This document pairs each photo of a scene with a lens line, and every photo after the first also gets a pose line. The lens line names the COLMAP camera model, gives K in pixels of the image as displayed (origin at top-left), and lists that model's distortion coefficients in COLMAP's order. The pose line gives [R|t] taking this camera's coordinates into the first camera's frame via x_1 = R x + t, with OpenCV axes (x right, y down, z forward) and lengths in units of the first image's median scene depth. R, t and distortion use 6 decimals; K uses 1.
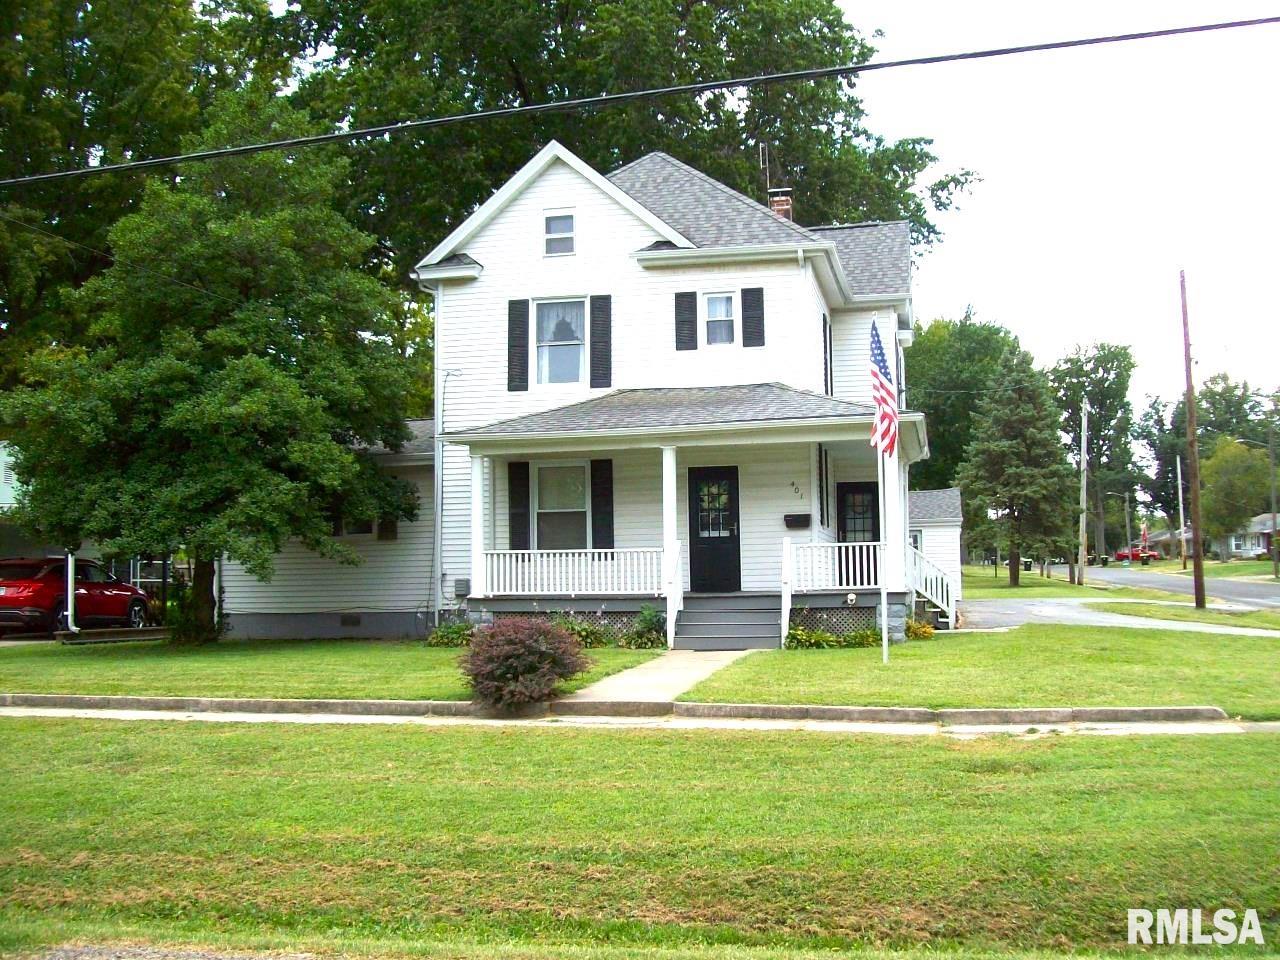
lens RADIAL K [[1297.1, 0, 639.7], [0, 1297.1, 573.3], [0, 0, 1]] dist [-0.157442, 0.003228]
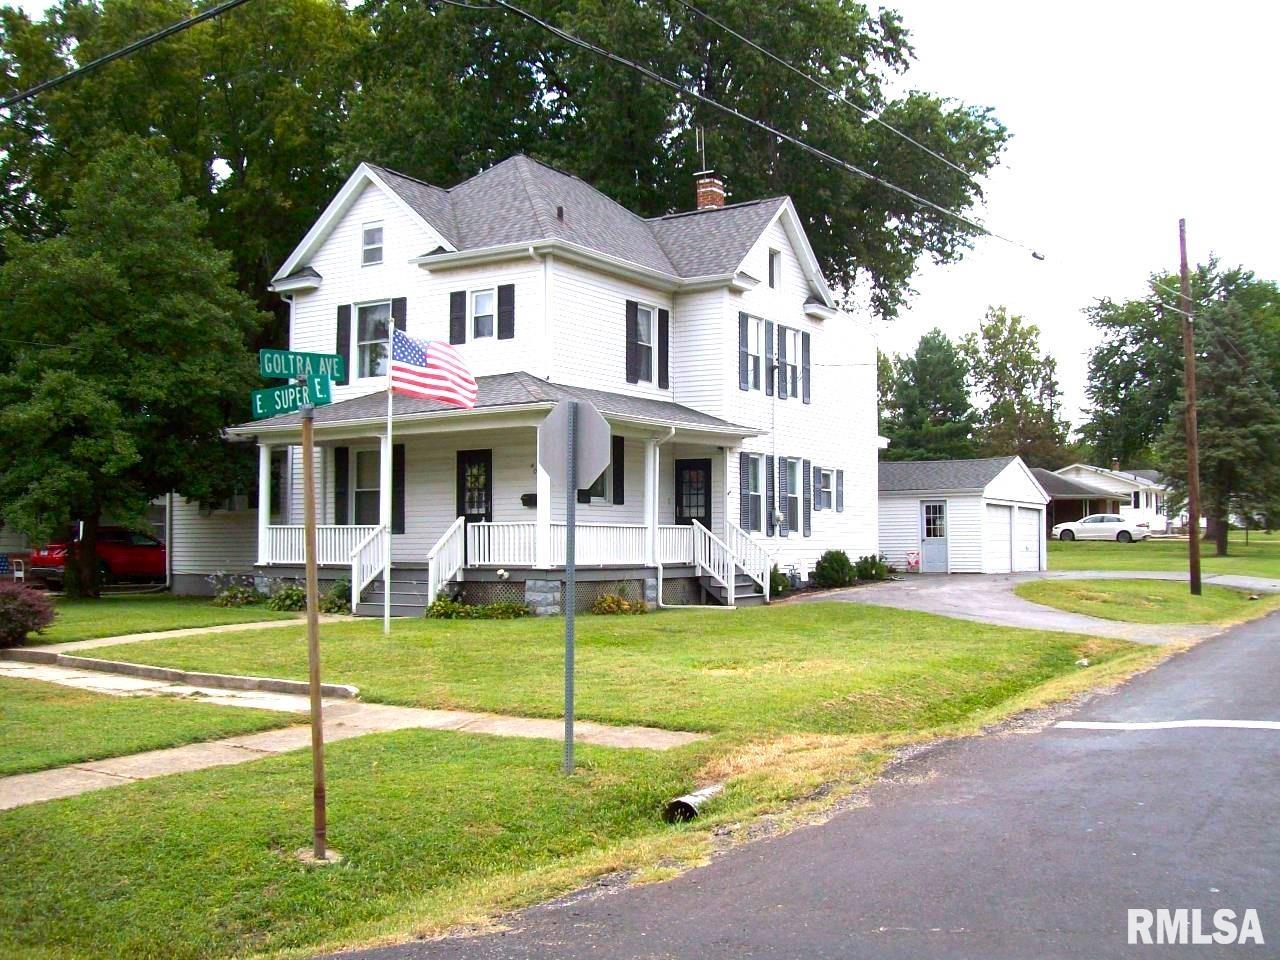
lens RADIAL K [[1327.8, 0, 640.0], [0, 1327.8, 480.0], [0, 0, 1]] dist [-0.159664, 0.006125]
pose [[0.946251, -0.005171, -0.323392, 0.538251], [-0.008378, 0.999145, -0.040490, -0.012451], [0.323325, 0.041023, 0.945398, -0.012709]]
